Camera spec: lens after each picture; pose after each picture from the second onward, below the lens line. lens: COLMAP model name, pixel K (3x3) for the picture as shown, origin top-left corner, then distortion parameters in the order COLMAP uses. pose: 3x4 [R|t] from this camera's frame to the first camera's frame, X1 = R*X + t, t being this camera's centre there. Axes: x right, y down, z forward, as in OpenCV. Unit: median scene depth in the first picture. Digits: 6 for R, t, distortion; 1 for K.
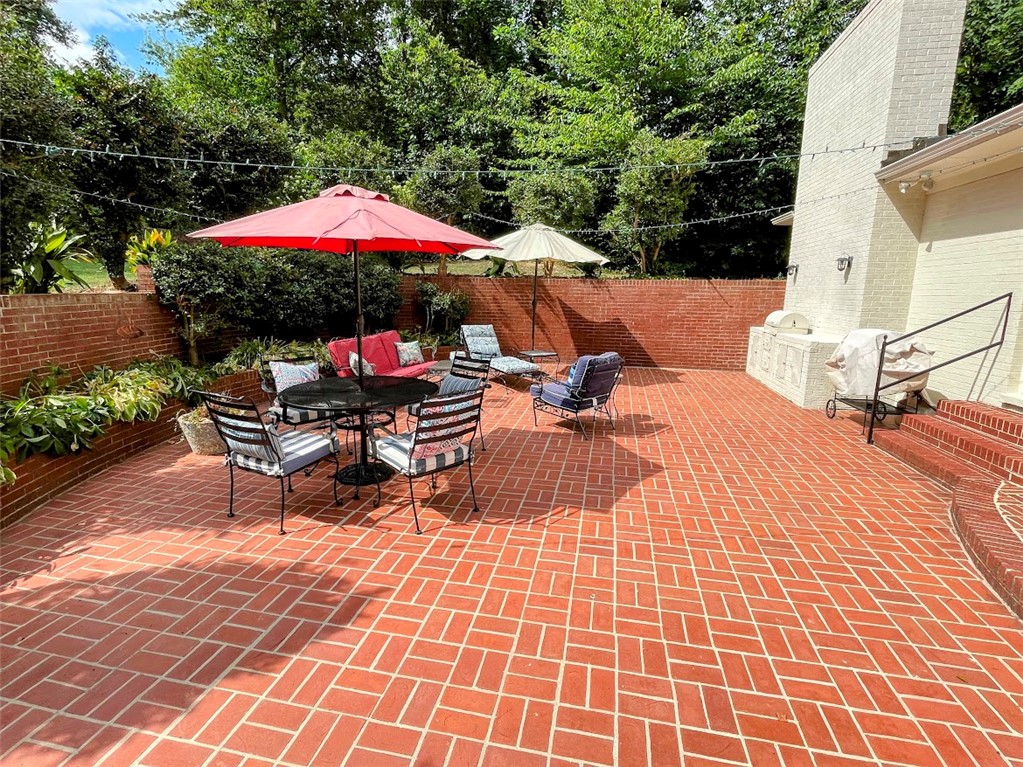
lens RADIAL K [[498.0, 0, 509.7], [0, 498.0, 380.5], [0, 0, 1]] dist [-0.002306, 0.000682]
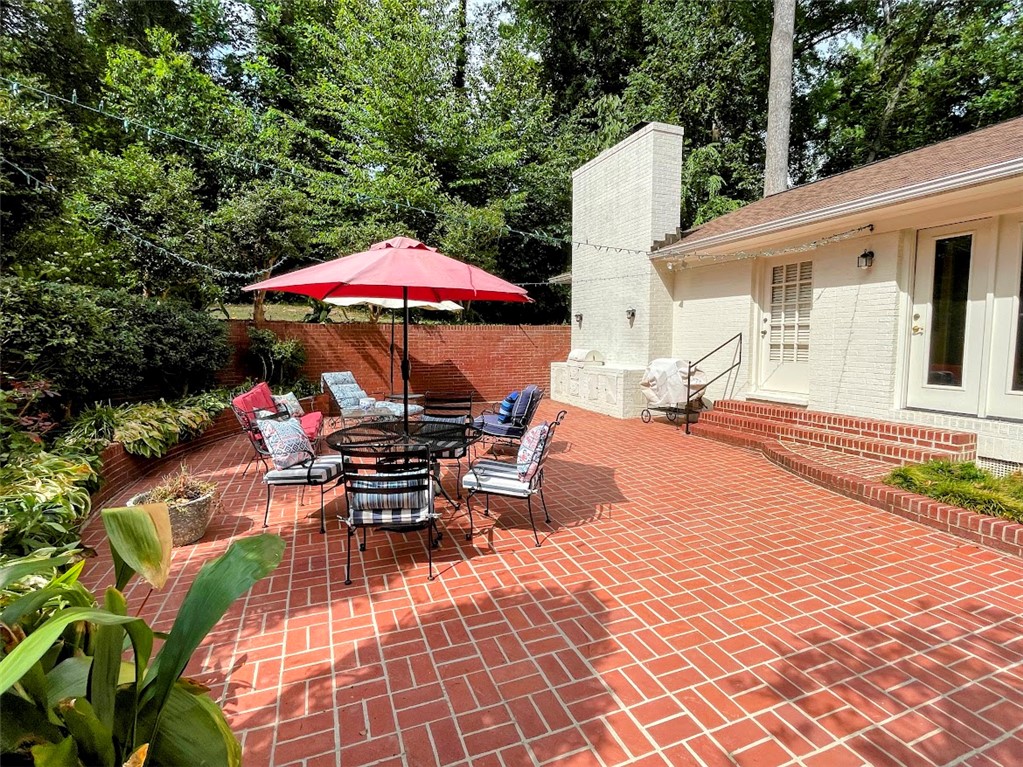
lens RADIAL K [[498.0, 0, 510.6], [0, 498.0, 382.6], [0, 0, 1]] dist [-0.002306, 0.000682]
pose [[0.834847, -0.064830, 0.546651, -0.746187], [0.110734, 0.992520, -0.051406, -0.011871], [-0.539230, 0.103450, 0.835781, 0.038156]]
